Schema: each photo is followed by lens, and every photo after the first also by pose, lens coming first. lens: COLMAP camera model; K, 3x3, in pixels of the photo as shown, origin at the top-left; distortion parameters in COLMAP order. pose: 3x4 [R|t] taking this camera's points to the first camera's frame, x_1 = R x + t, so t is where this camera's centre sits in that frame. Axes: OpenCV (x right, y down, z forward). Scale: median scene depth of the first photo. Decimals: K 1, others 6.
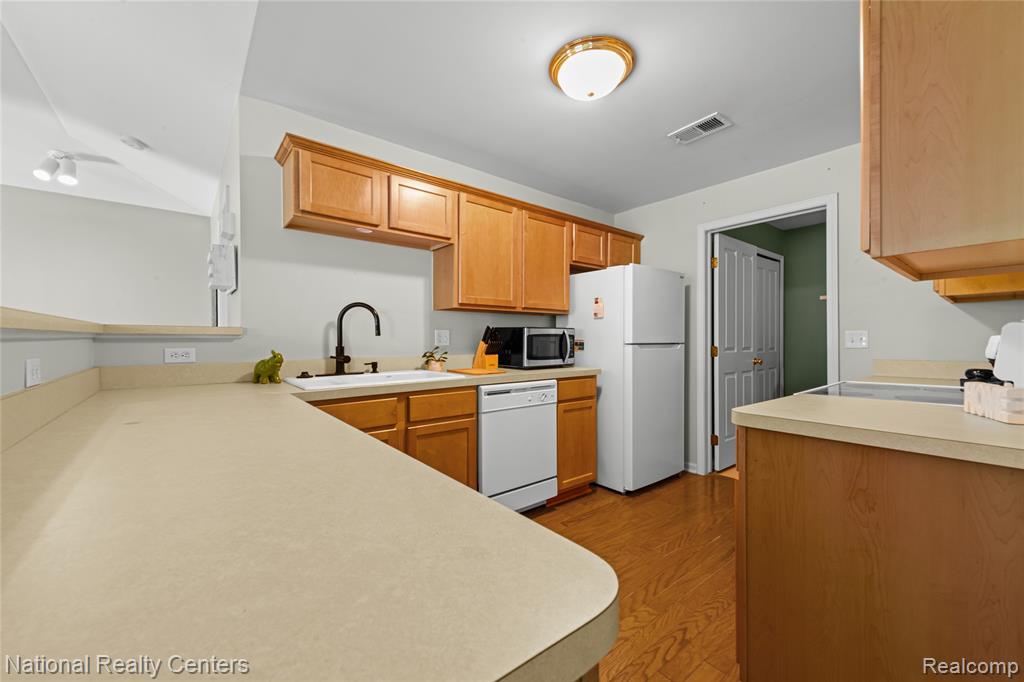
lens RADIAL K [[402.2, 0, 508.9], [0, 402.2, 345.8], [0, 0, 1]] dist [0.007098, -0.000298]
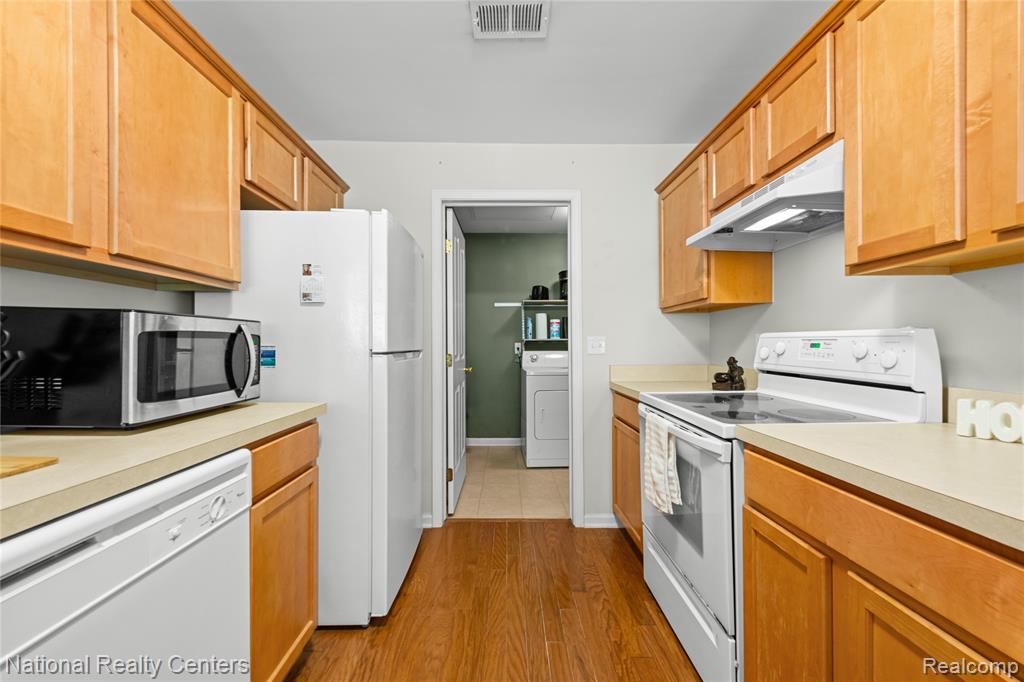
lens RADIAL K [[402.2, 0, 508.9], [0, 402.2, 345.5], [0, 0, 1]] dist [0.007098, -0.000298]
pose [[0.621981, 0.000672, 0.783032, -0.022717], [0.008950, 0.999928, -0.007967, -0.006745], [-0.782981, 0.011964, 0.621930, 0.438861]]
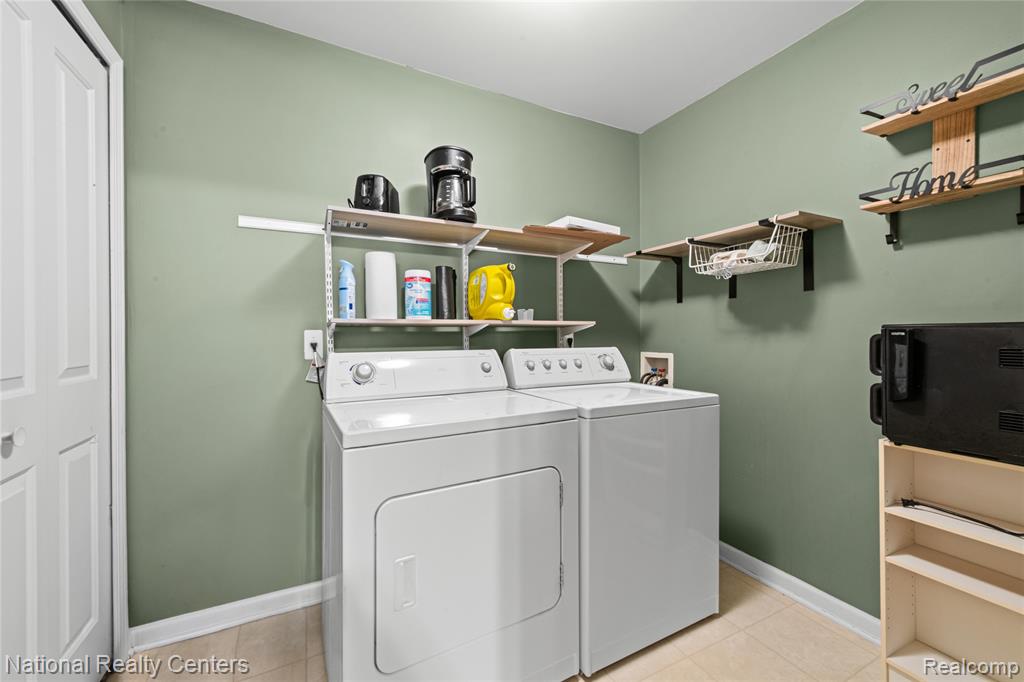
lens RADIAL K [[402.2, 0, 515.9], [0, 402.2, 336.8], [0, 0, 1]] dist [0.007098, -0.000298]
pose [[0.204107, -0.005435, 0.978933, 0.617983], [0.013846, 0.999901, 0.002664, -0.015528], [-0.978851, 0.013010, 0.204162, 0.909011]]
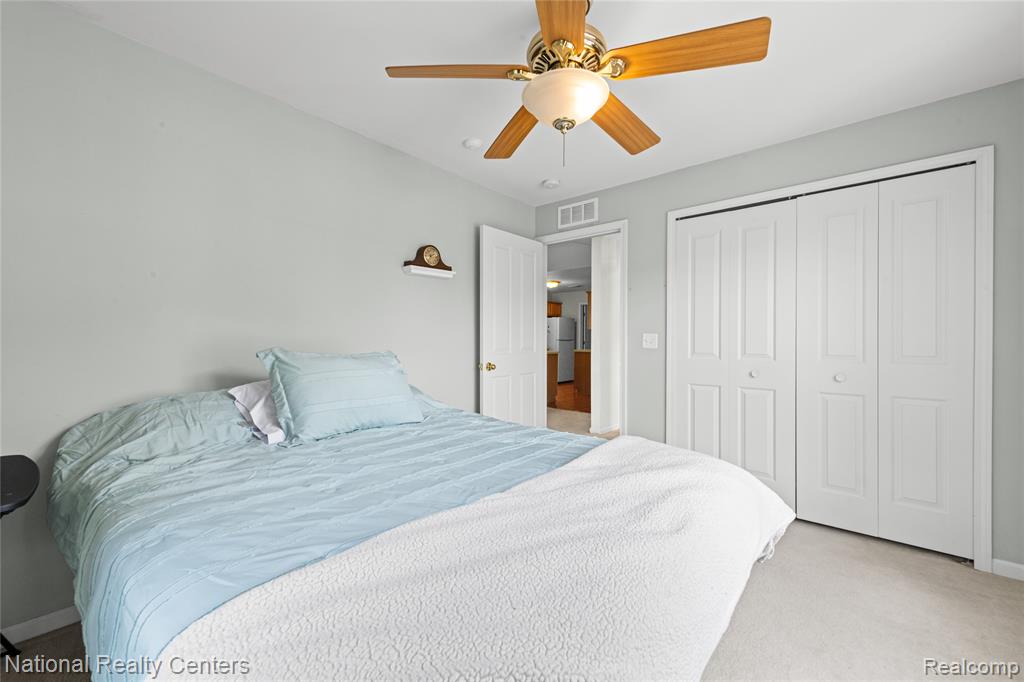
lens RADIAL K [[402.2, 0, 512.3], [0, 402.2, 339.3], [0, 0, 1]] dist [0.007098, -0.000298]
pose [[0.981735, -0.002033, 0.190241, -0.653309], [0.003180, 0.999979, -0.005726, 0.002897], [-0.190226, 0.006227, 0.981721, -2.027322]]
